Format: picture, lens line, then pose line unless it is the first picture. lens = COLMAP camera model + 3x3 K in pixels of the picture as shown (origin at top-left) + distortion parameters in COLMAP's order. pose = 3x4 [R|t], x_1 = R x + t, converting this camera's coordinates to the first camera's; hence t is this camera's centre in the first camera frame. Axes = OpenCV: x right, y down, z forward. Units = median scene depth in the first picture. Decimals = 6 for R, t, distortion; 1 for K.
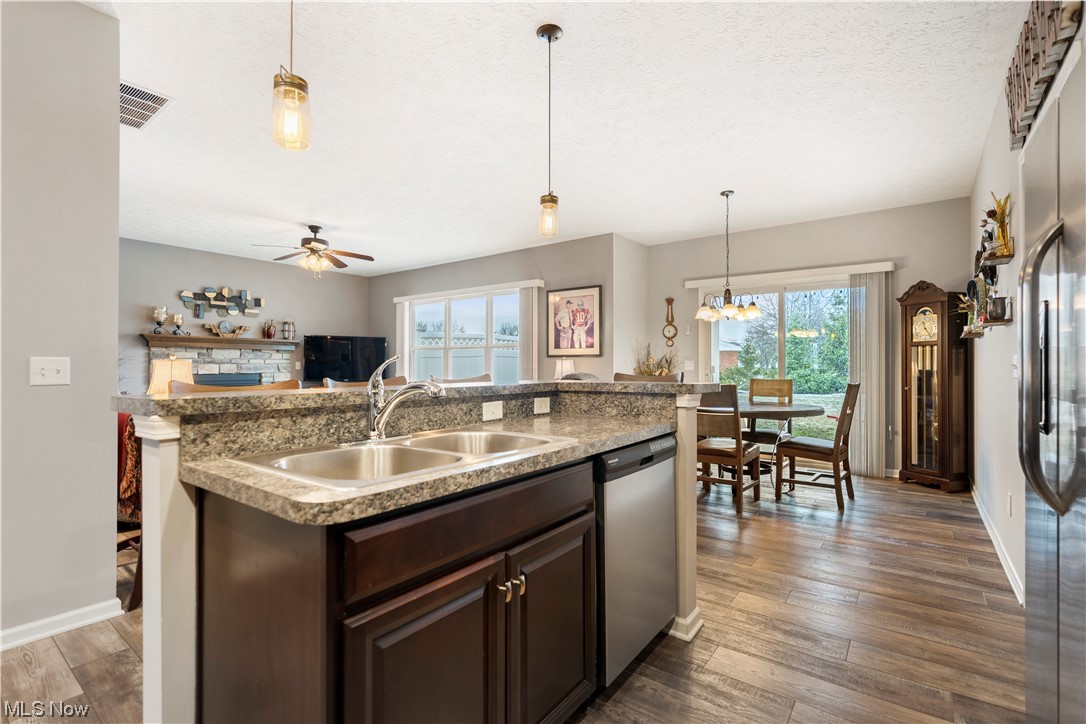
lens RADIAL K [[493.6, 0, 545.3], [0, 493.6, 360.2], [0, 0, 1]] dist [-0.010483, -0.000073]
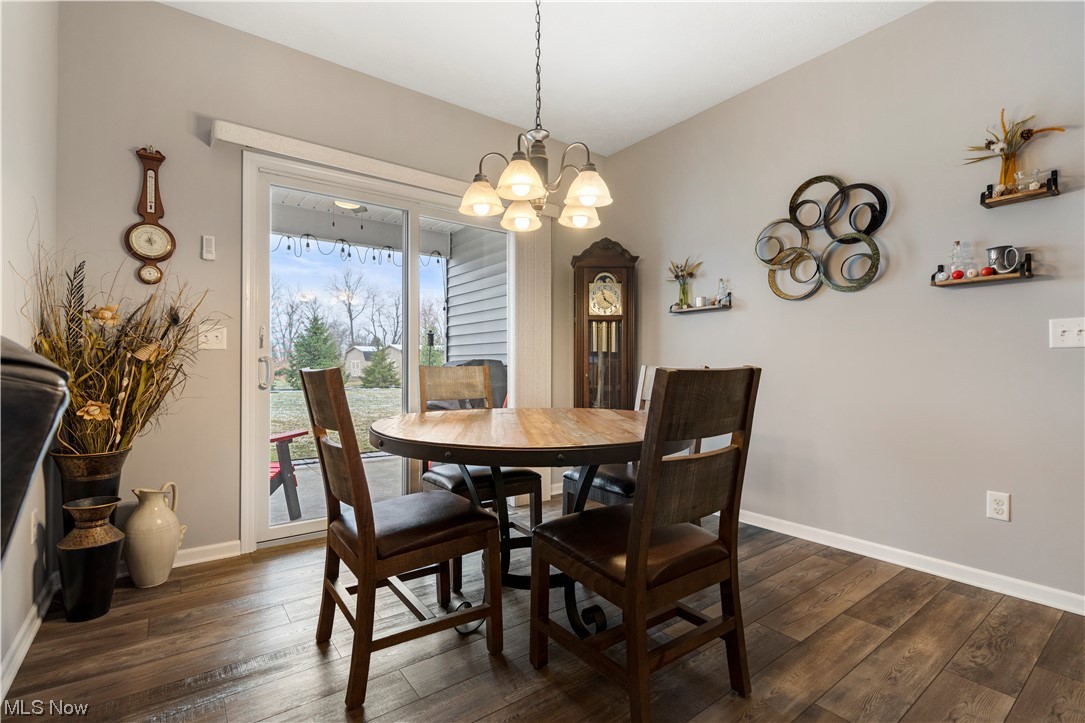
lens RADIAL K [[497.2, 0, 542.9], [0, 497.2, 363.6], [0, 0, 1]] dist [-0.003854, 0.000392]
pose [[0.281134, 0.002549, 0.959665, -0.018051], [-0.011454, 0.999934, 0.000700, 0.029137], [-0.959600, -0.011188, 0.281144, 0.640224]]
